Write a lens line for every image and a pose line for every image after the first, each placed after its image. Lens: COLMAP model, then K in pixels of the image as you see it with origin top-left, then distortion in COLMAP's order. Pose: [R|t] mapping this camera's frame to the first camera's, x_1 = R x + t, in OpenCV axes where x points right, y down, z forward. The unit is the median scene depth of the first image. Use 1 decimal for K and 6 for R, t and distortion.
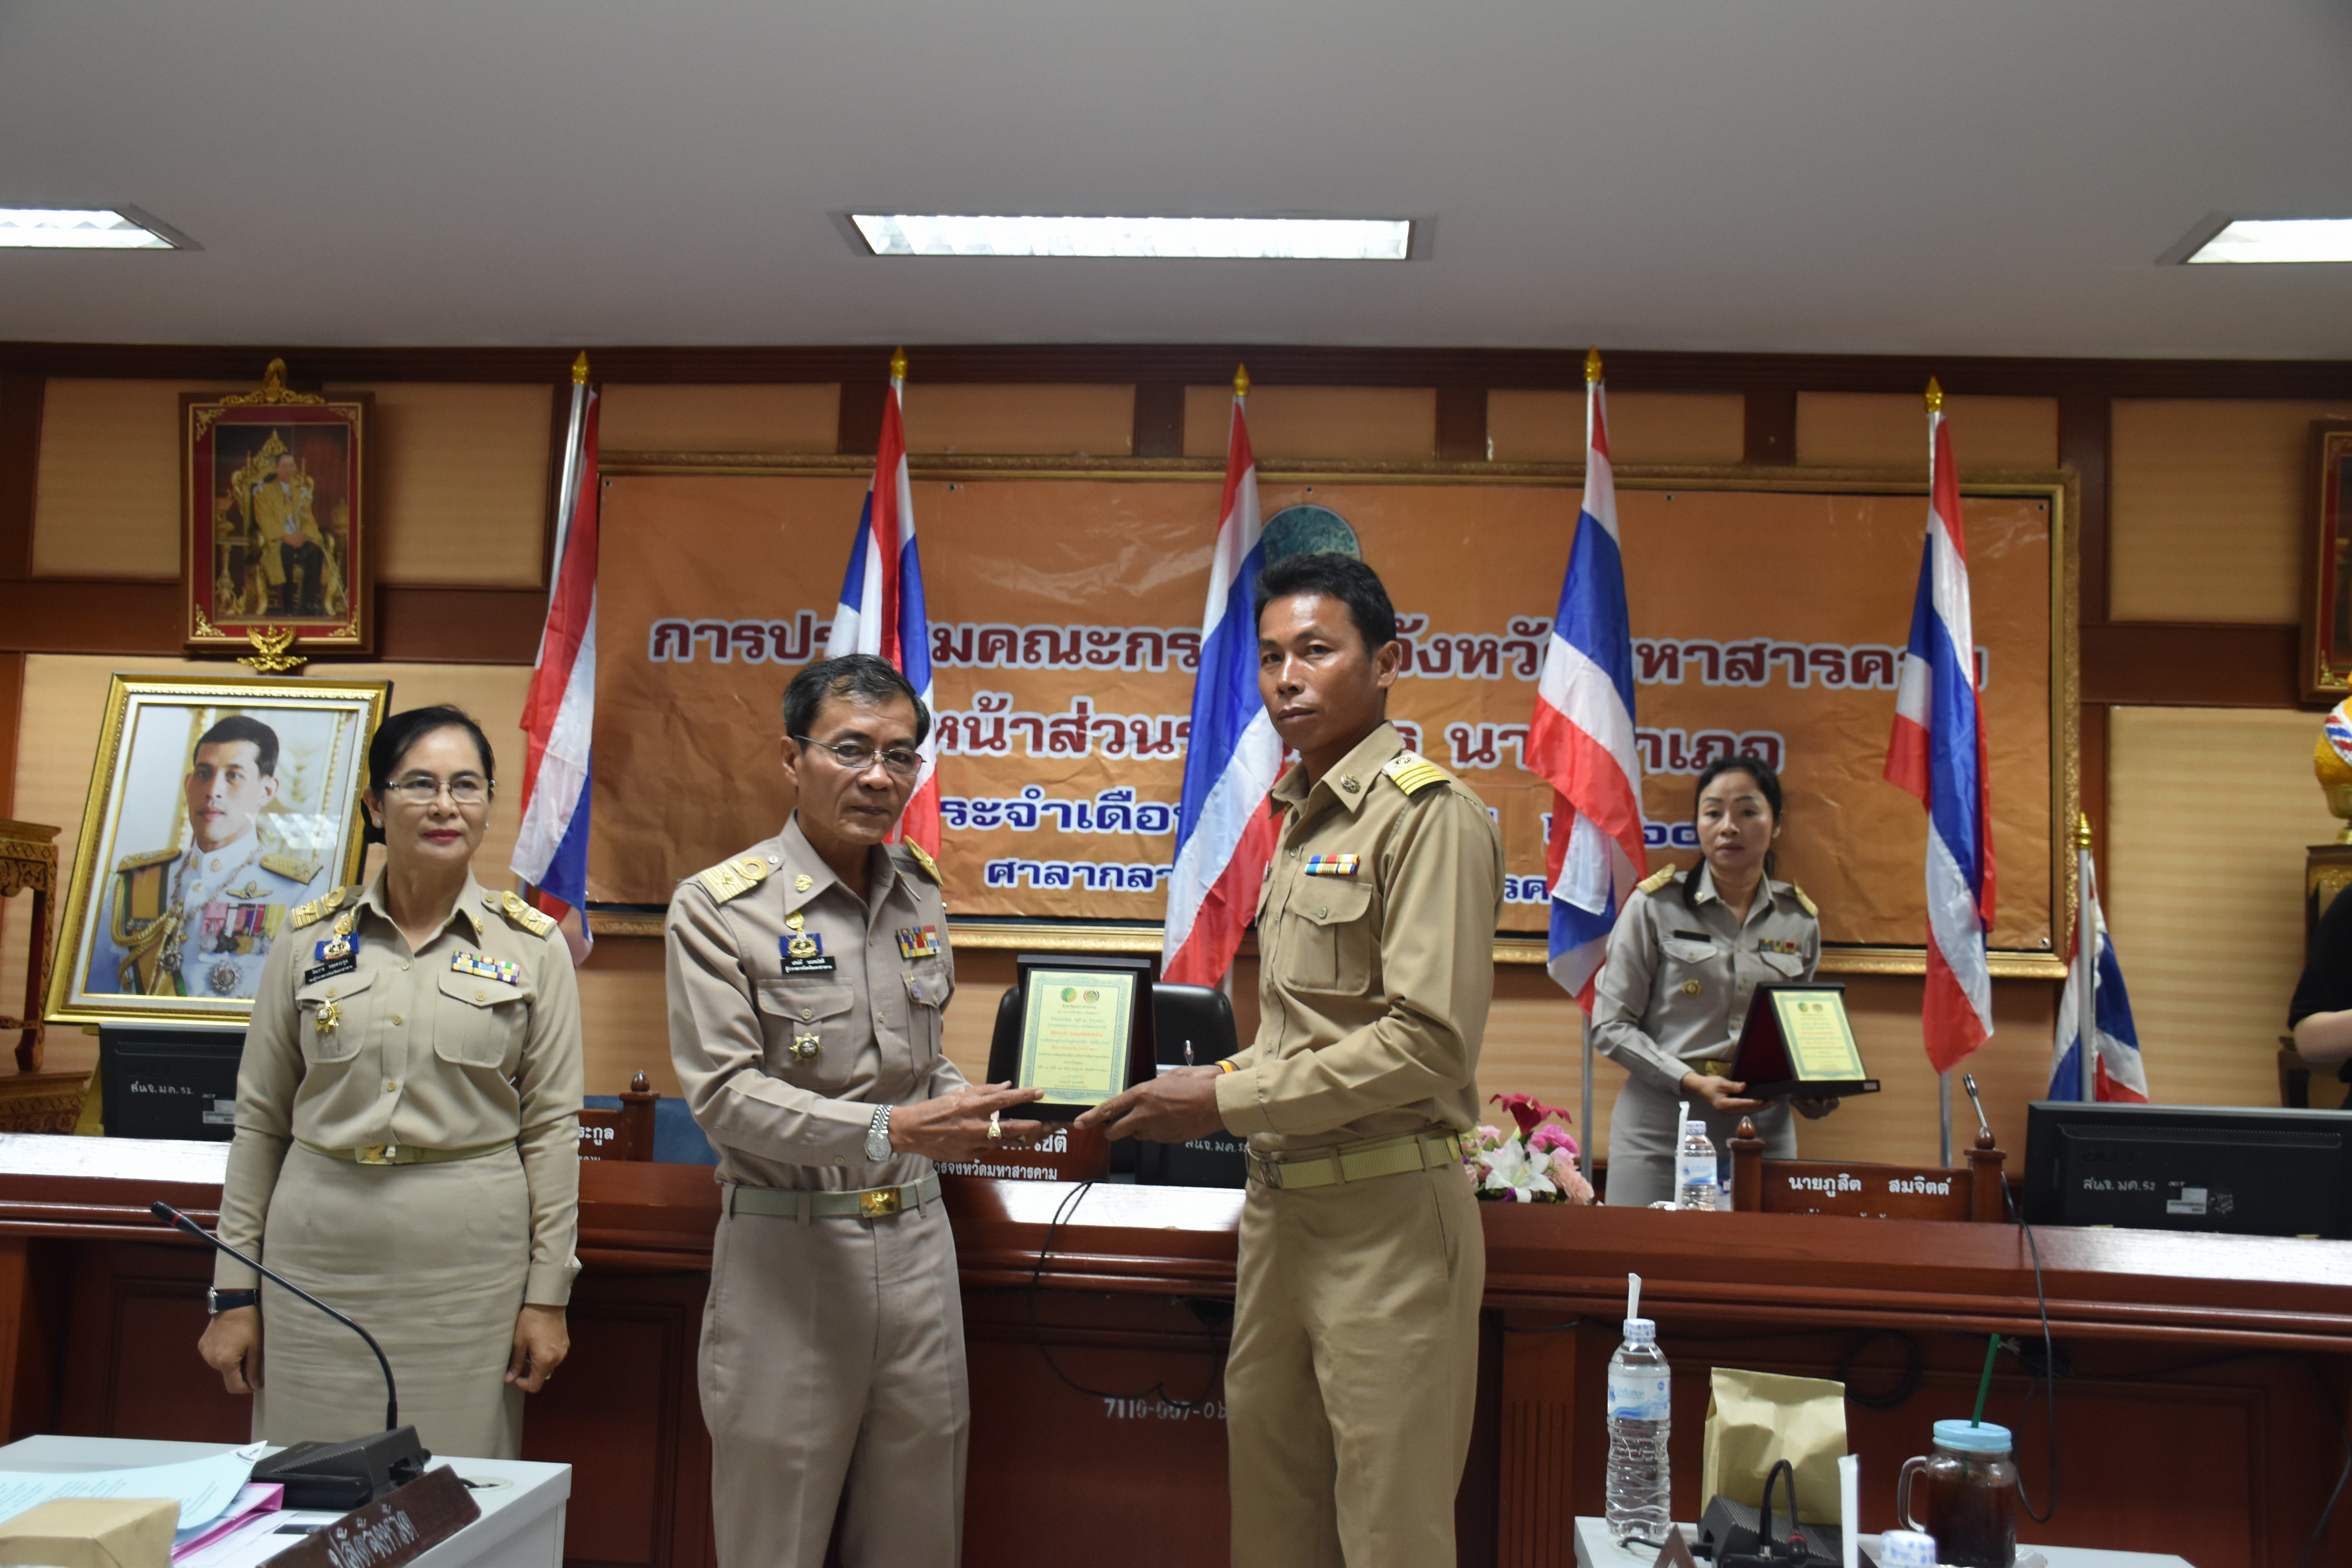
lens RADIAL K [[2143.7, 0, 1160.5], [0, 2143.7, 831.0], [0, 0, 1]] dist [-0.026612, 0.000000]
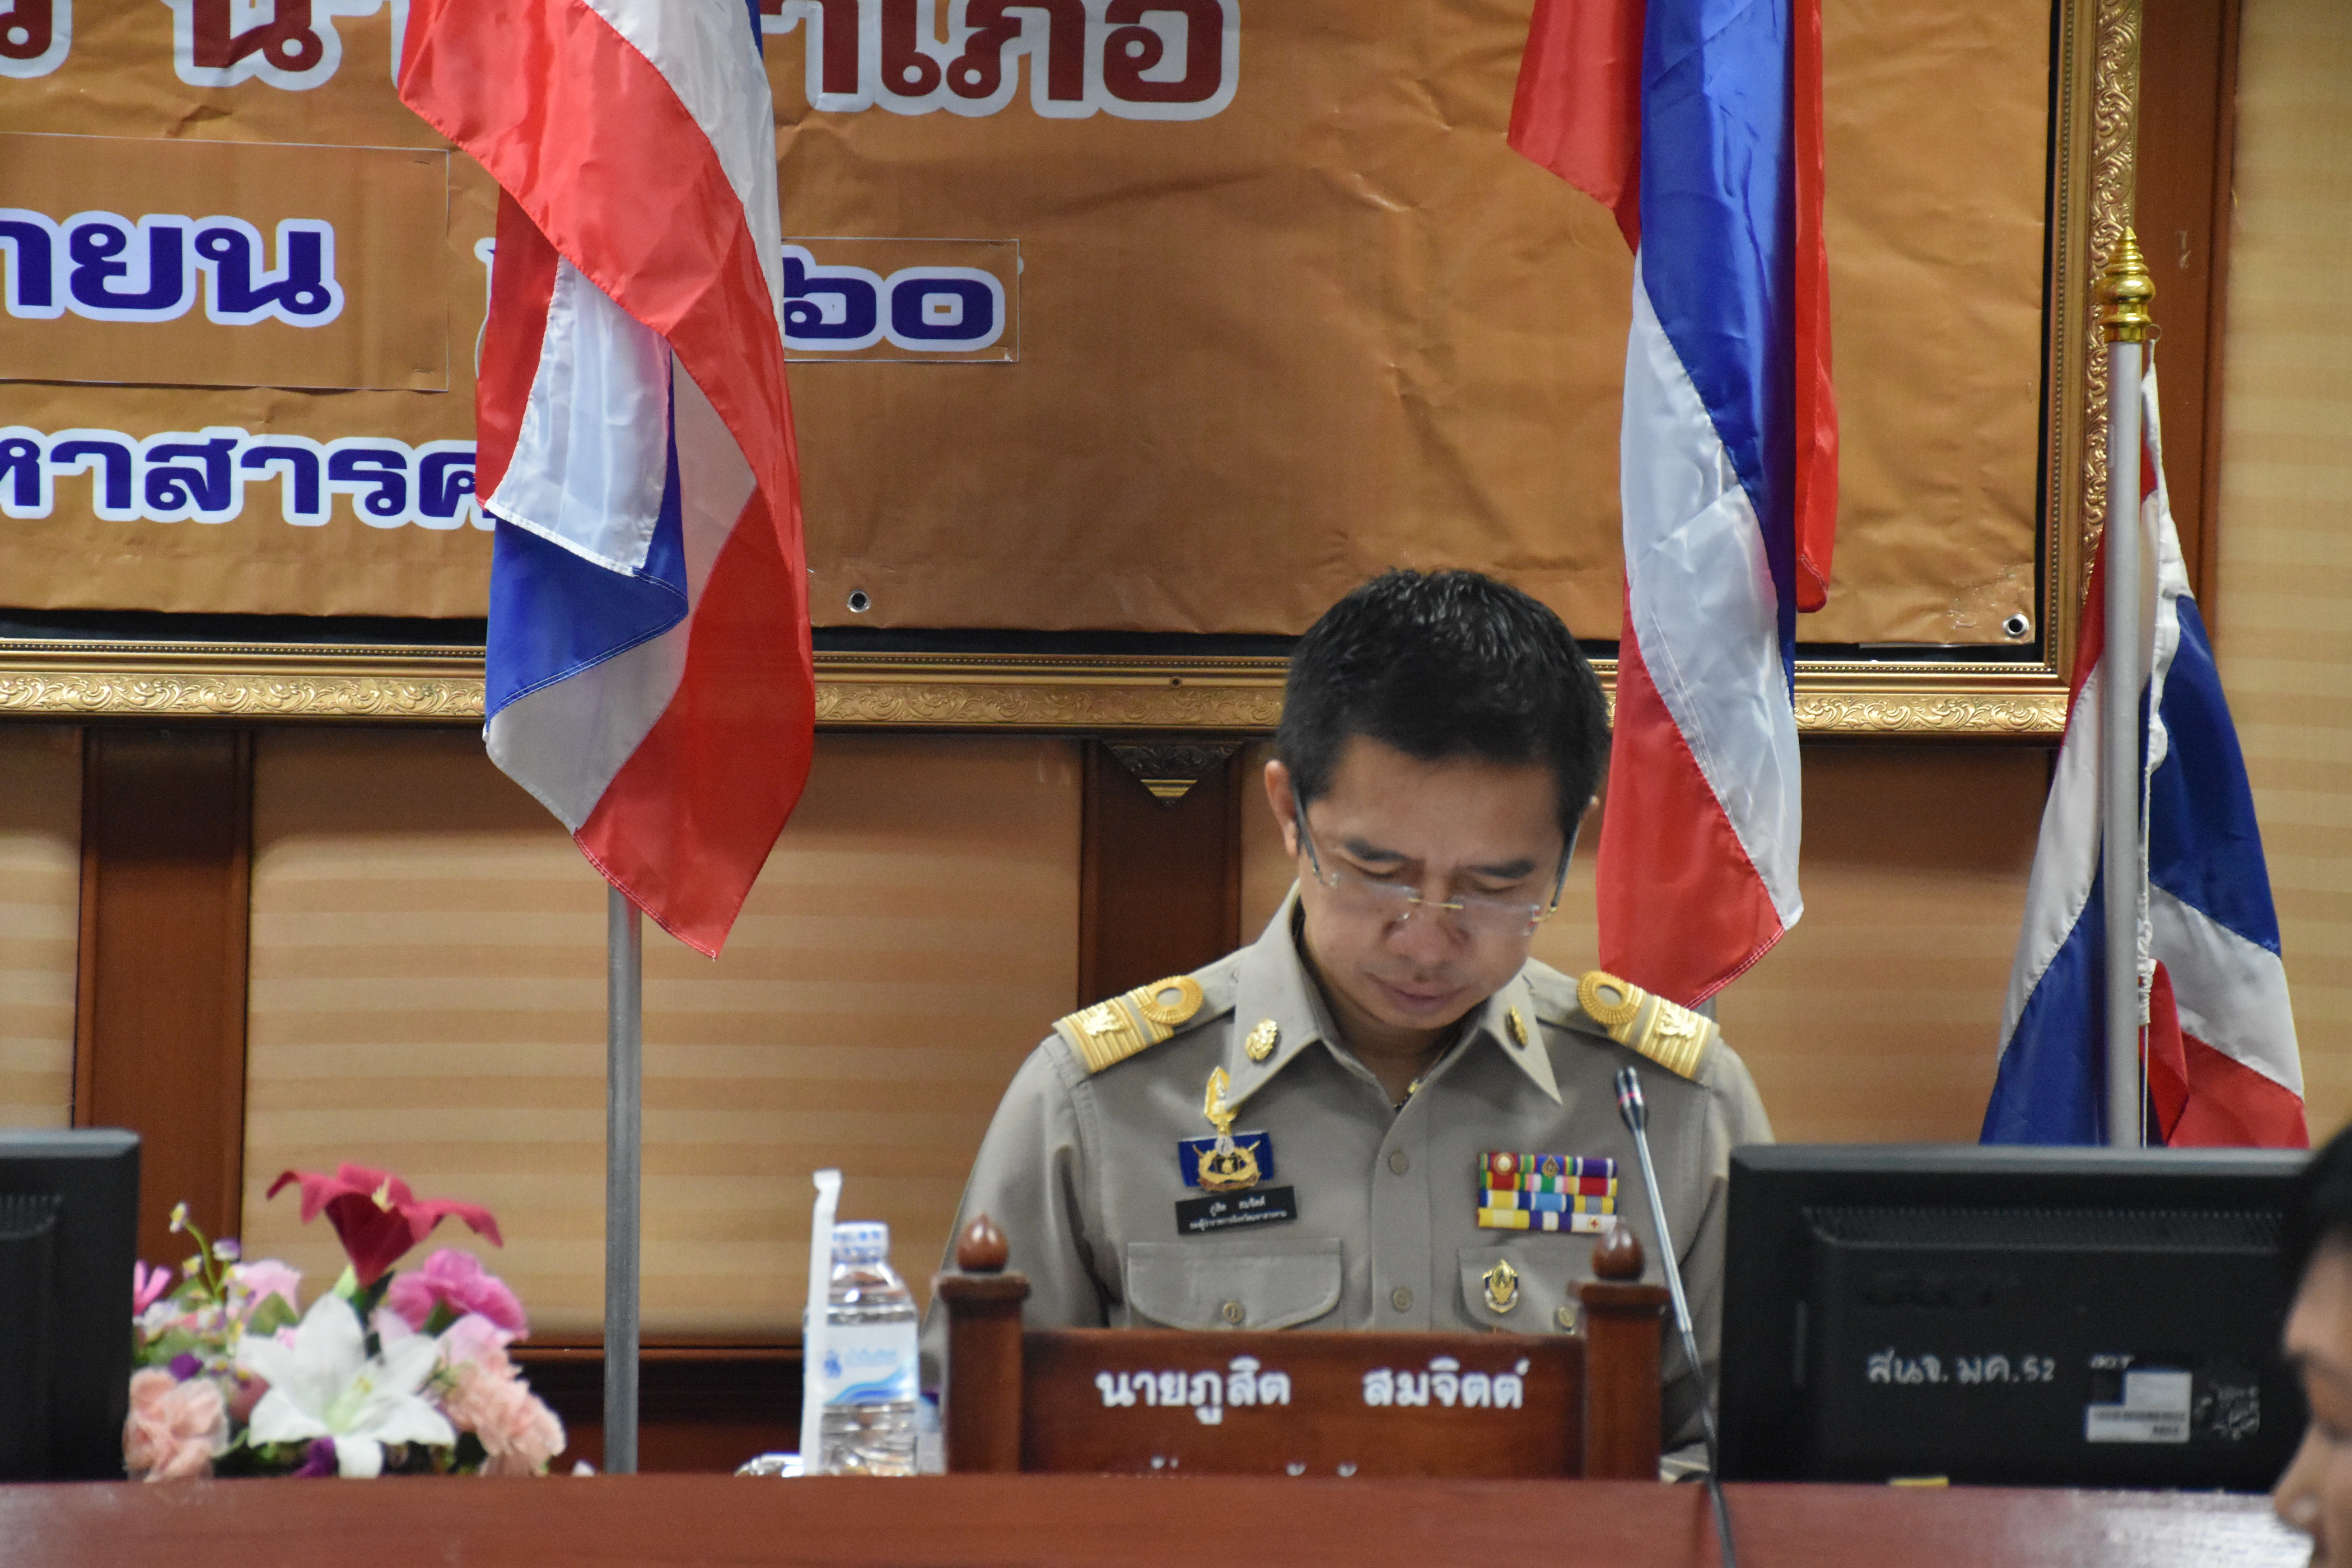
lens RADIAL K [[9562.7, 0, 1182.3], [0, 9562.7, 857.0], [0, 0, 1]] dist [1.612567, 0.000000]
pose [[0.975849, -0.024620, 0.217053, -0.030375], [0.001710, 0.994459, 0.105113, -0.066931], [-0.218438, -0.102203, 0.970484, -0.399986]]
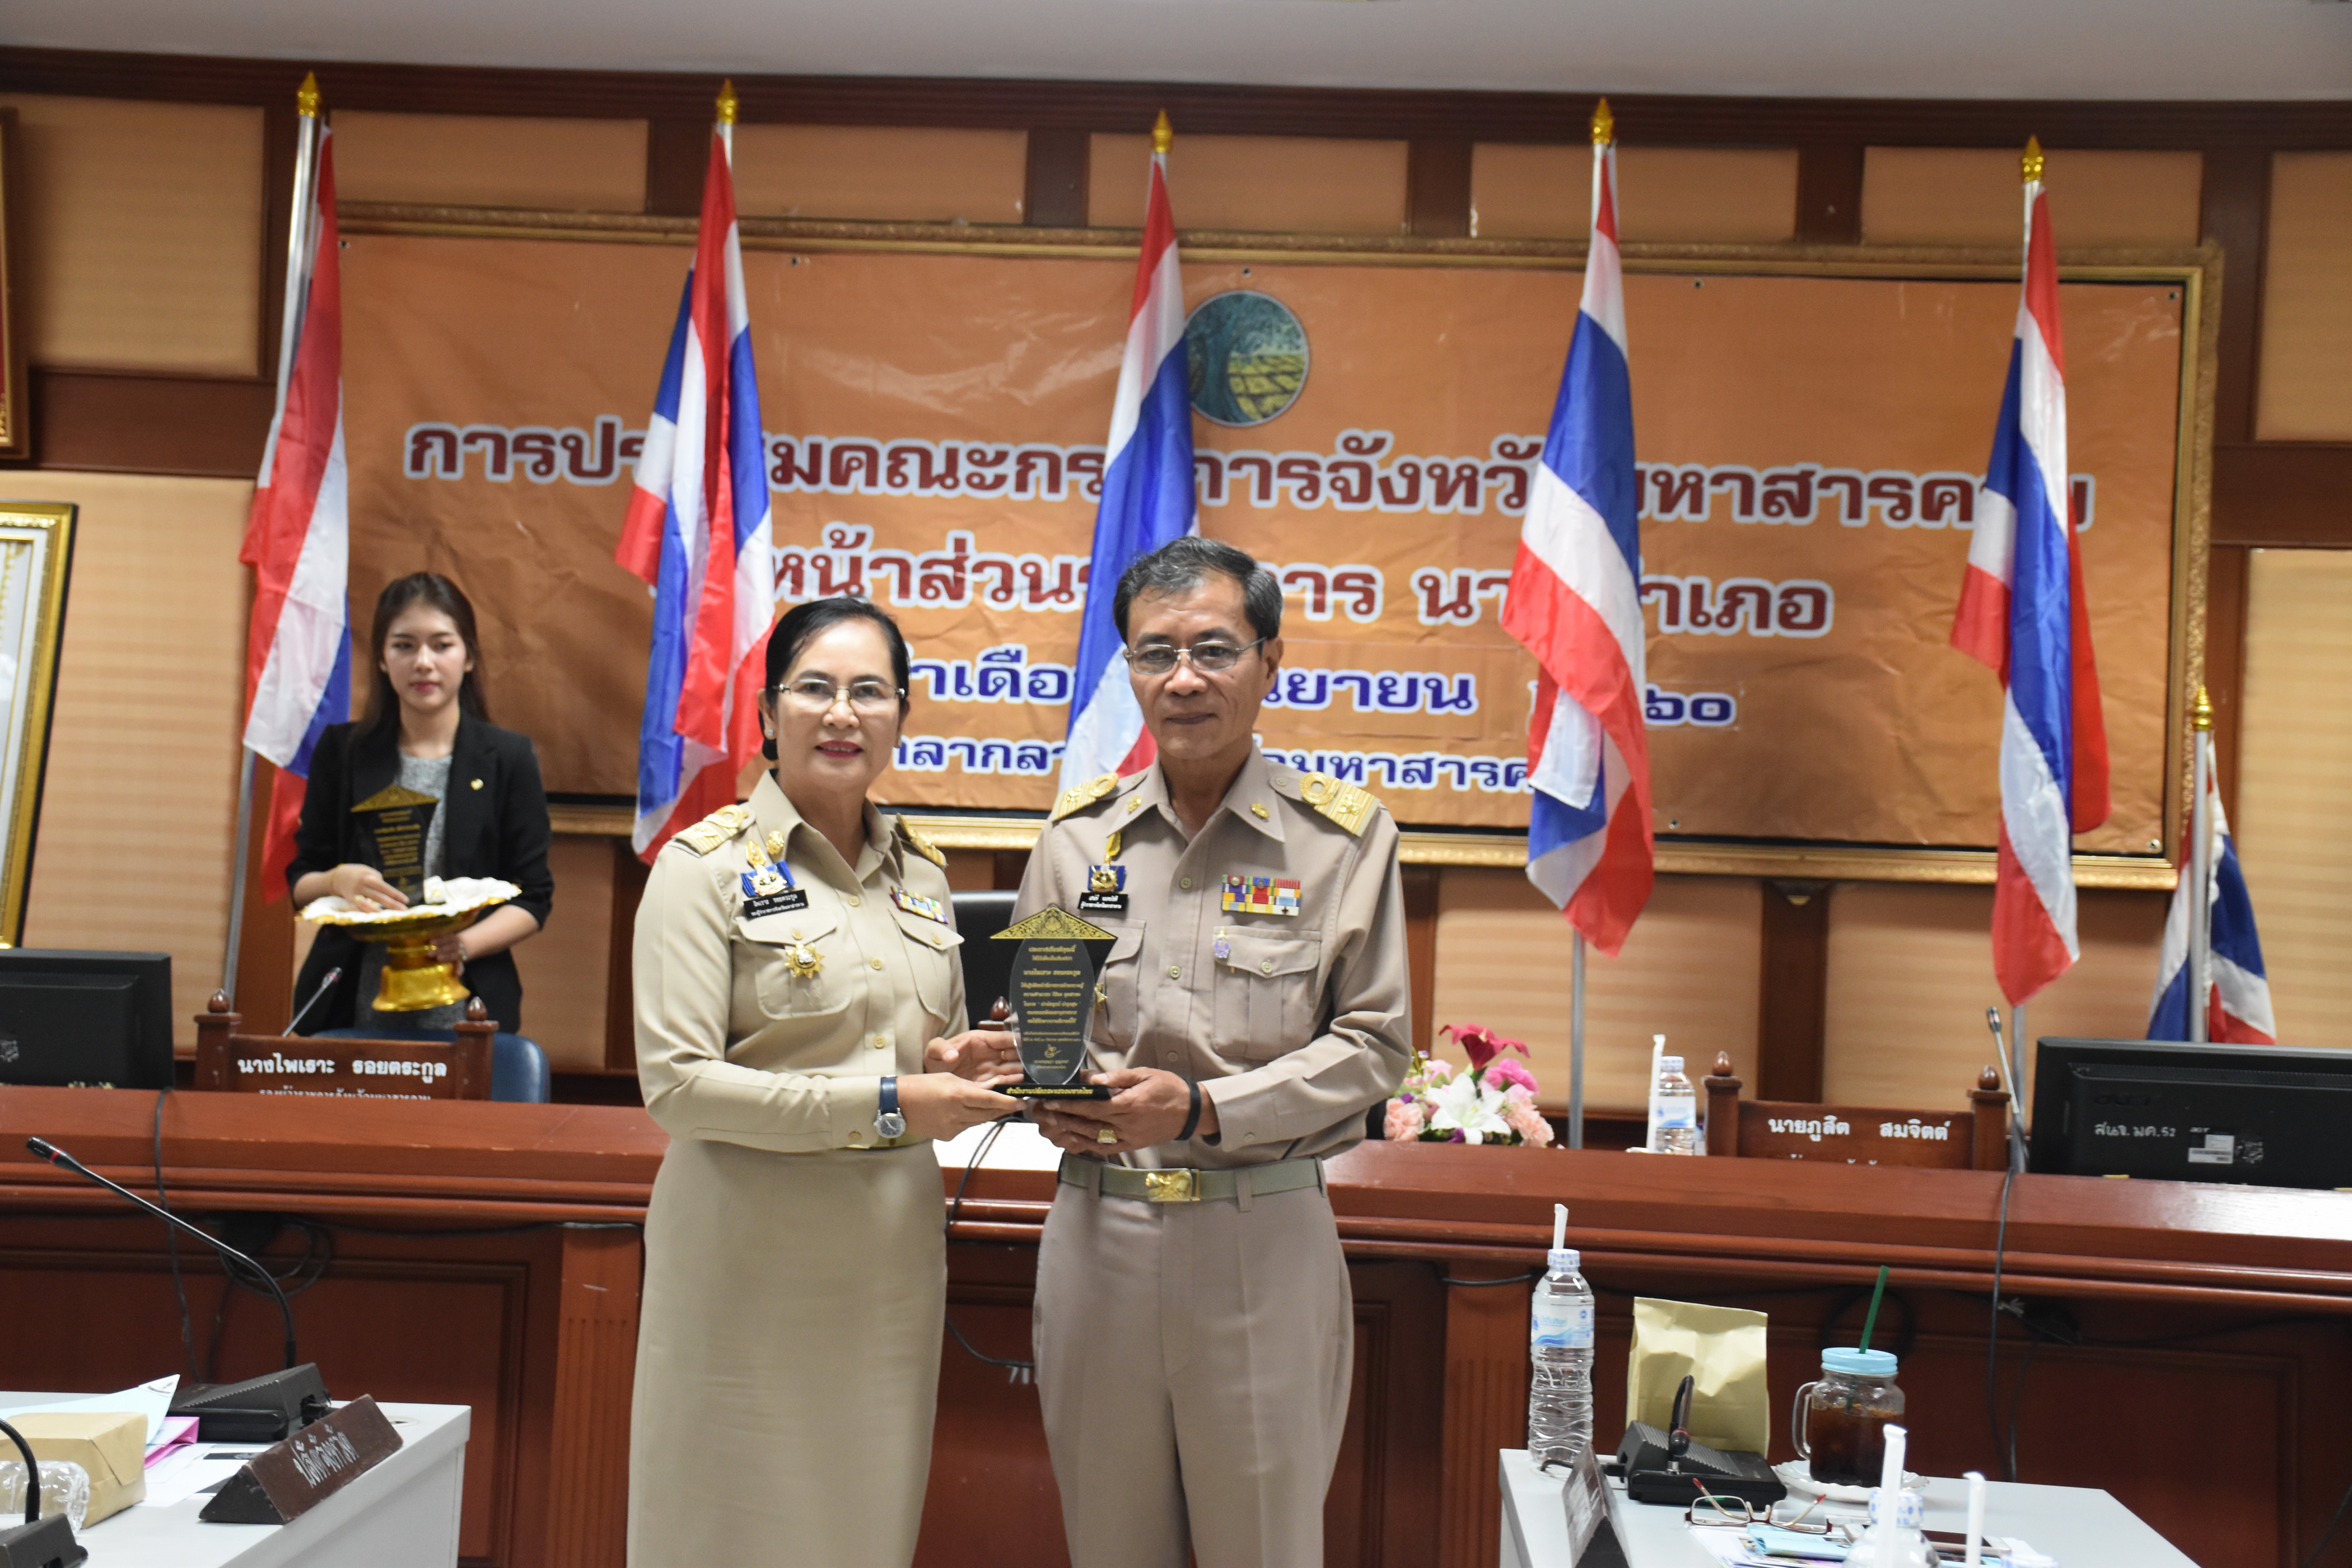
lens RADIAL K [[3560.9, 0, 1143.1], [0, 3560.9, 788.6], [0, 0, 1]] dist [0.226336, 0.000000]
pose [[0.999187, 0.004743, 0.040034, -0.021417], [-0.006905, 0.998514, 0.054063, -0.039601], [-0.039718, -0.054295, 0.997735, -0.341307]]
